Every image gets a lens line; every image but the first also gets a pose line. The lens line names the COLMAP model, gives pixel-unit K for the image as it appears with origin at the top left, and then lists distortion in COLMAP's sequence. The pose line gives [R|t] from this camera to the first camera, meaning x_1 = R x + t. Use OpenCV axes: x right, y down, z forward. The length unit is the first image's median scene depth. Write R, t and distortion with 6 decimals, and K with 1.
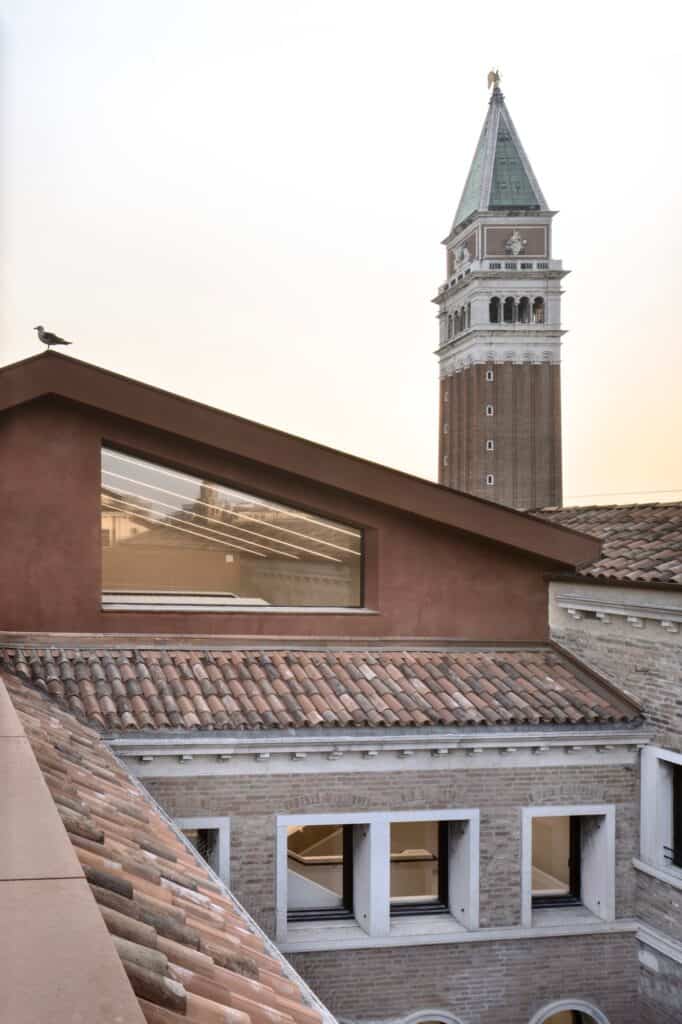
lens RADIAL K [[1303.5, 0, 341.0], [0, 1303.5, 512.0], [0, 0, 1]] dist [-0.176961, 0.001698]
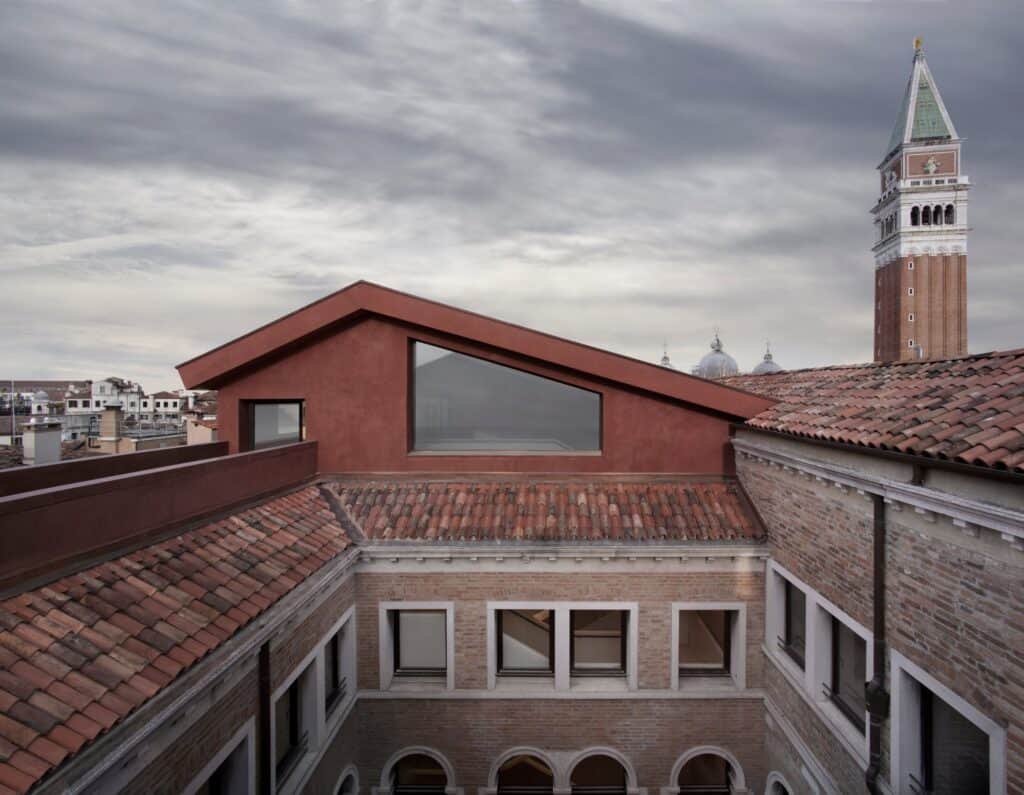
lens RADIAL K [[958.3, 0, 512.0], [0, 958.3, 397.5], [0, 0, 1]] dist [-0.260203, -0.000735]
pose [[0.943046, -0.031554, -0.331163, 0.311145], [0.037957, 0.999196, 0.012883, 0.000482], [0.330491, -0.024719, 0.943485, 0.038285]]
